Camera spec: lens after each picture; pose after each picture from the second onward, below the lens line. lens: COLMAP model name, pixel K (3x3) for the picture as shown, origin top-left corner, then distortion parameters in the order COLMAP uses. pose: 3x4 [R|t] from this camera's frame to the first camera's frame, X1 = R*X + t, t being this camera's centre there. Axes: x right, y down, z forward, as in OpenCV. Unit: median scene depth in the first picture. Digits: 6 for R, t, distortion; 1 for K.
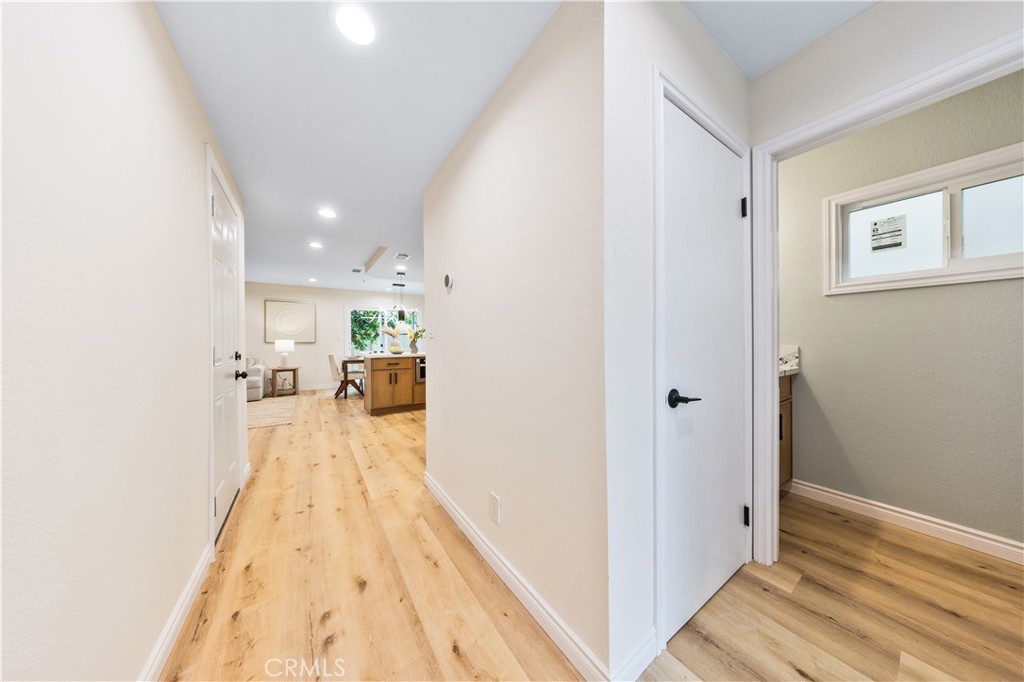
lens RADIAL K [[290.0, 0, 514.7], [0, 290.0, 340.6], [0, 0, 1]] dist [-0.000499, -0.000029]
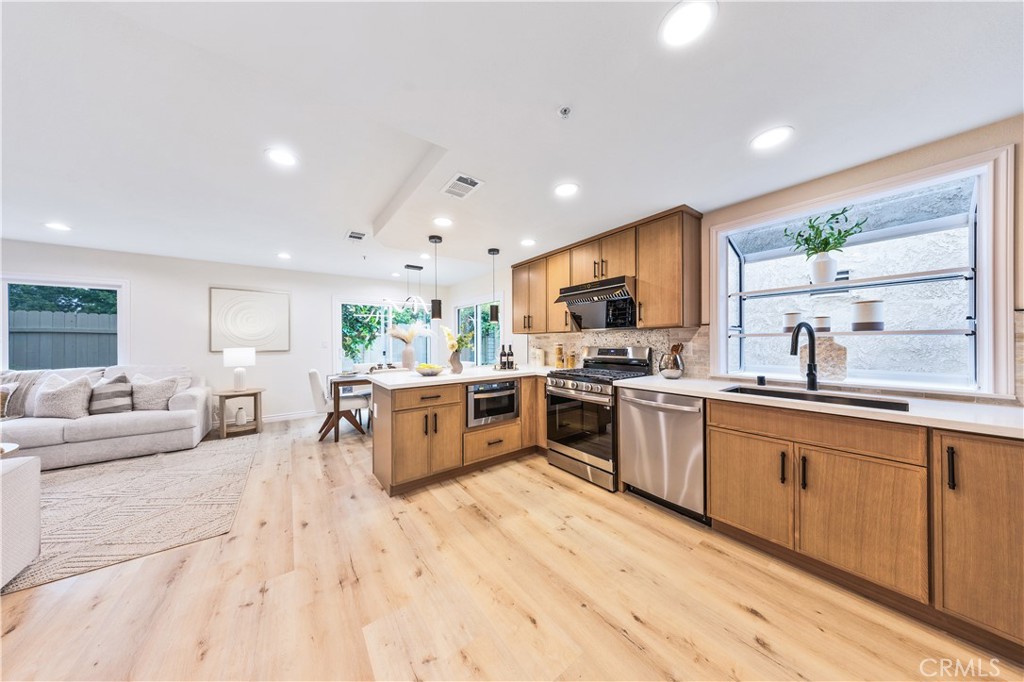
lens RADIAL K [[295.4, 0, 512.0], [0, 295.4, 341.0], [0, 0, 1]] dist [-0.000381, 0.000068]
pose [[0.999481, 0.001483, 0.032189, -0.527855], [-0.001494, 0.999999, 0.000306, -0.047445], [-0.032189, -0.000354, 0.999482, 0.819940]]
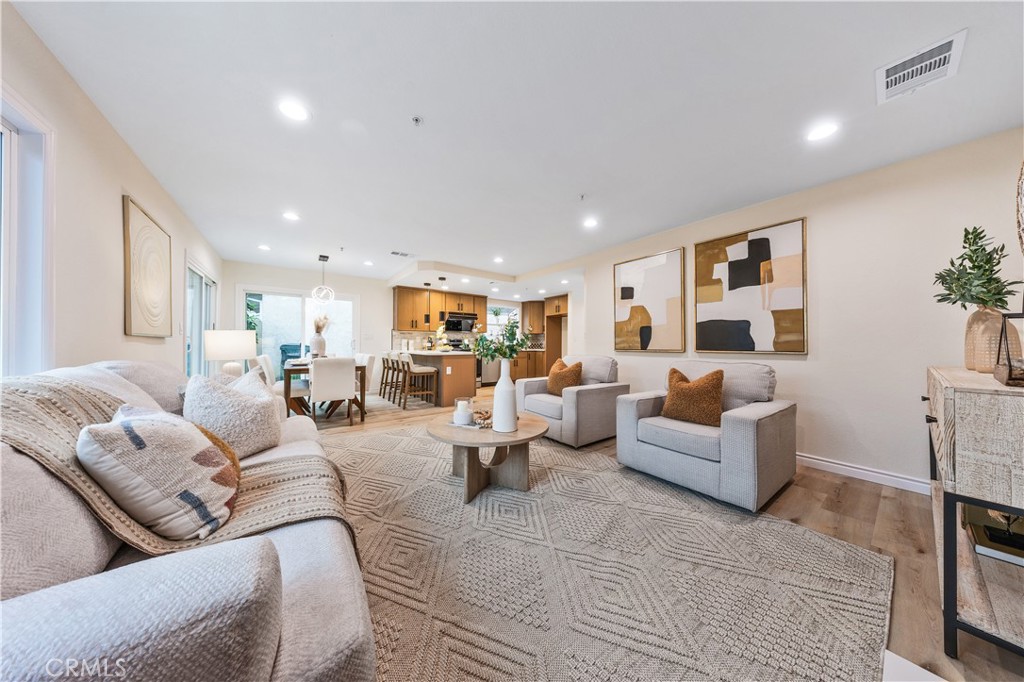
lens RADIAL K [[295.4, 0, 512.0], [0, 295.4, 341.0], [0, 0, 1]] dist [-0.000381, 0.000068]
pose [[-0.038422, 0.018715, 0.999086, -3.087934], [-0.005215, 0.999807, -0.018929, 0.051490], [-0.999248, -0.005938, -0.038317, 1.608307]]
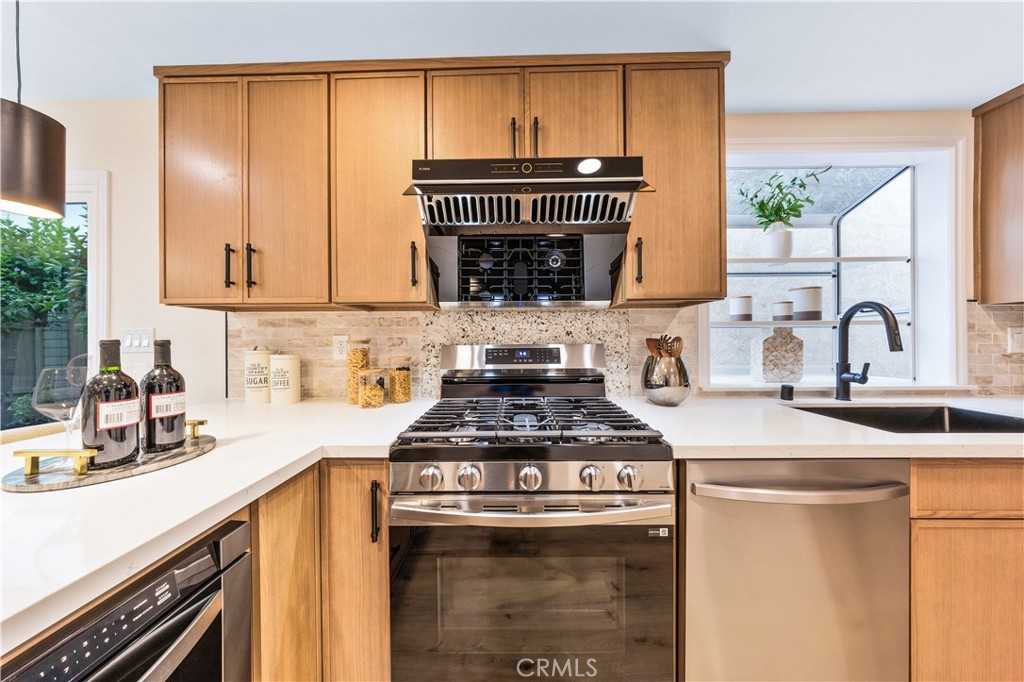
lens RADIAL K [[296.4, 0, 510.0], [0, 296.4, 341.8], [0, 0, 1]] dist [-0.001160, 0.000021]
pose [[0.587452, 0.002320, 0.809256, -0.527562], [-0.000871, 0.999997, -0.002235, -0.026157], [-0.809259, 0.000608, 0.587452, 1.757837]]
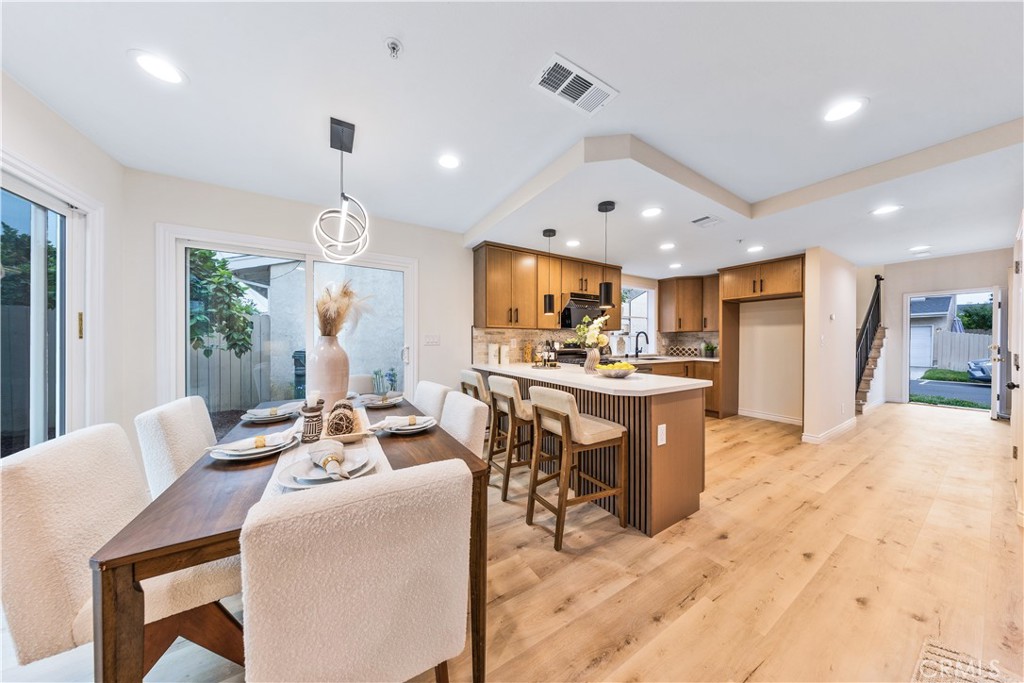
lens RADIAL K [[300.6, 0, 508.8], [0, 300.6, 342.1], [0, 0, 1]] dist [-0.001132, -0.000045]
pose [[0.070988, 0.004714, 0.997466, -1.821852], [-0.003589, 0.999984, -0.004471, -0.013506], [-0.997471, -0.003262, 0.071004, 2.307543]]
